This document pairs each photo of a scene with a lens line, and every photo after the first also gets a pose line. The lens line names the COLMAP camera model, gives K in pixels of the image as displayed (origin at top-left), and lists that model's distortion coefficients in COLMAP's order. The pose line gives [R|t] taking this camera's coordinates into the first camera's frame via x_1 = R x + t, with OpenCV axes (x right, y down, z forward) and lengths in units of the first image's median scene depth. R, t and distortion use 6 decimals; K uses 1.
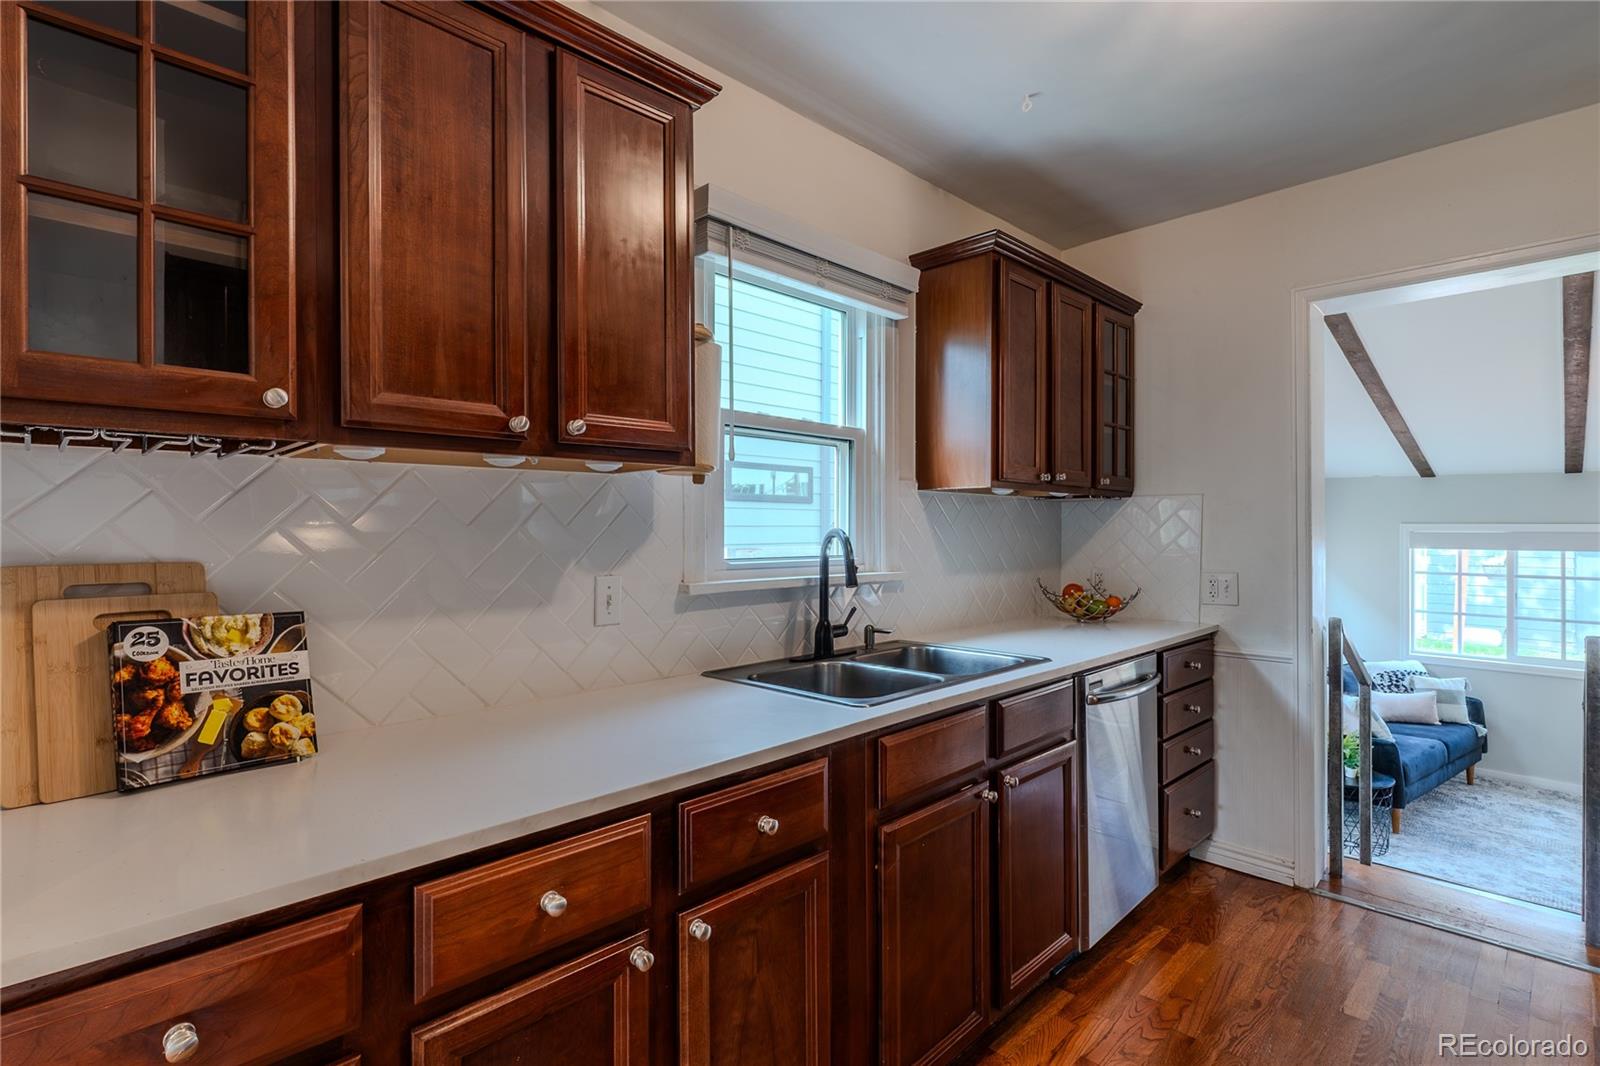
lens RADIAL K [[760.5, 0, 800.0], [0, 760.5, 533.0], [0, 0, 1]] dist [-0.015709, -0.000314]
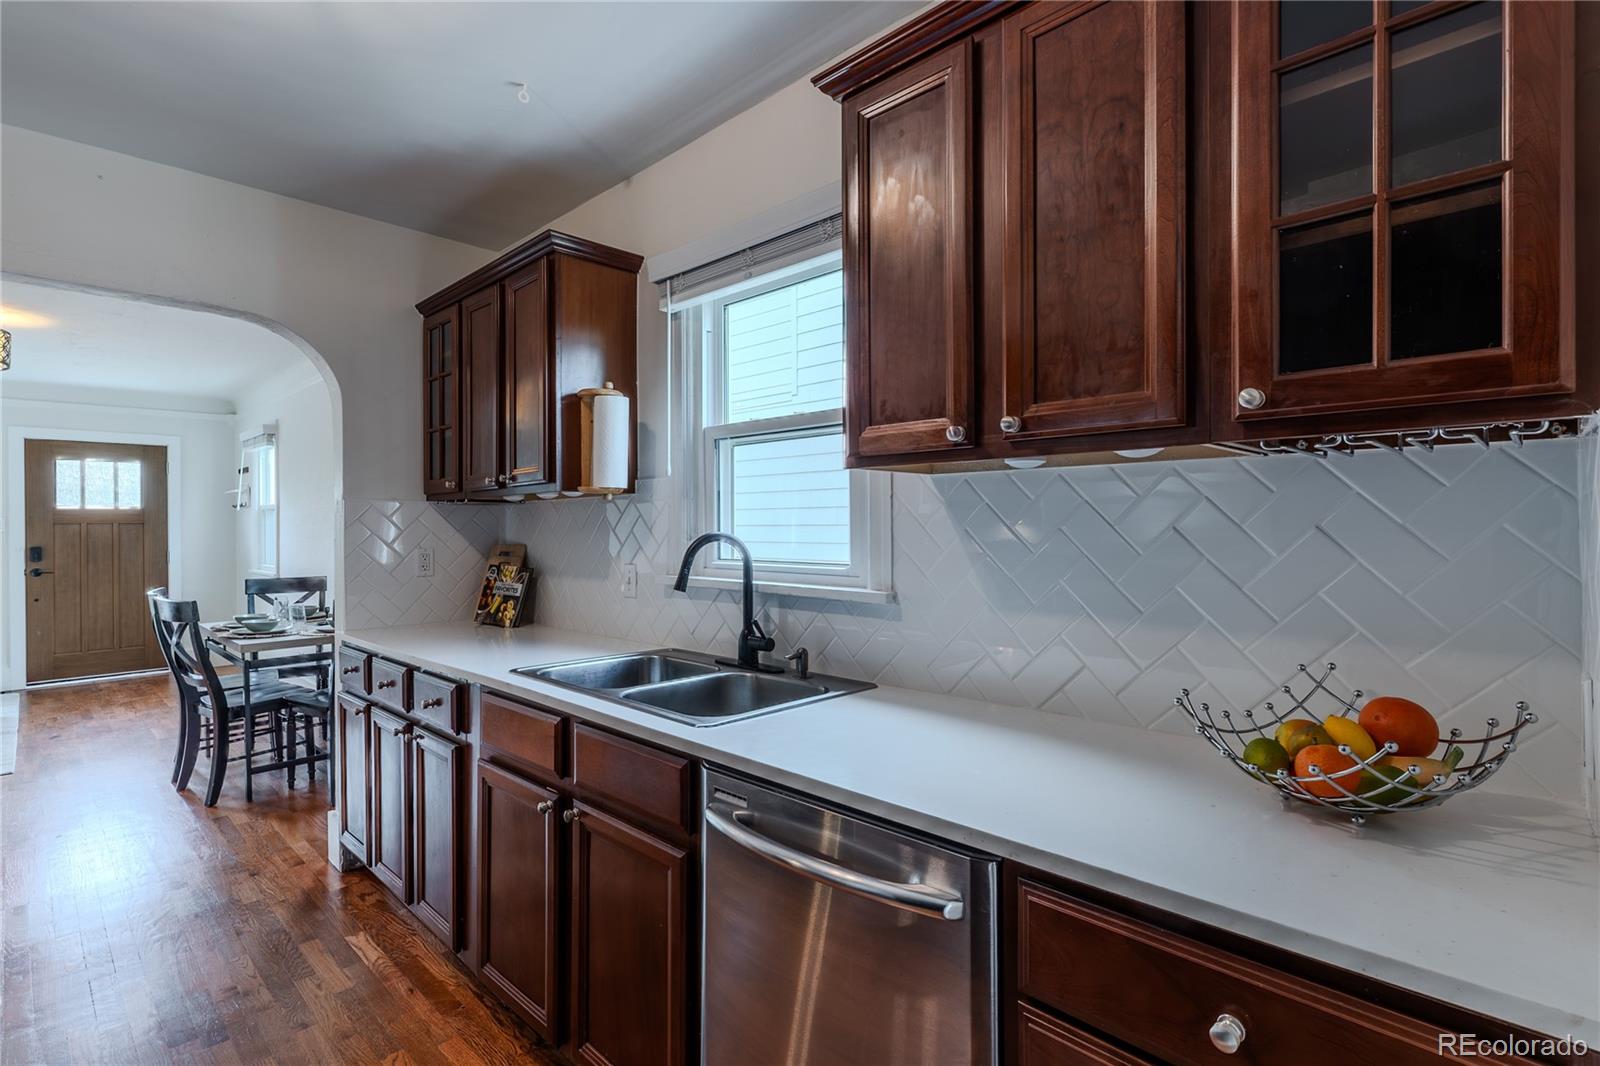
lens RADIAL K [[760.5, 0, 800.0], [0, 760.5, 533.0], [0, 0, 1]] dist [-0.015709, -0.000314]
pose [[0.009905, 0.012299, -0.999875, 0.957852], [-0.004891, 0.999913, 0.012251, -0.015834], [0.999939, 0.004769, 0.009964, 1.026911]]
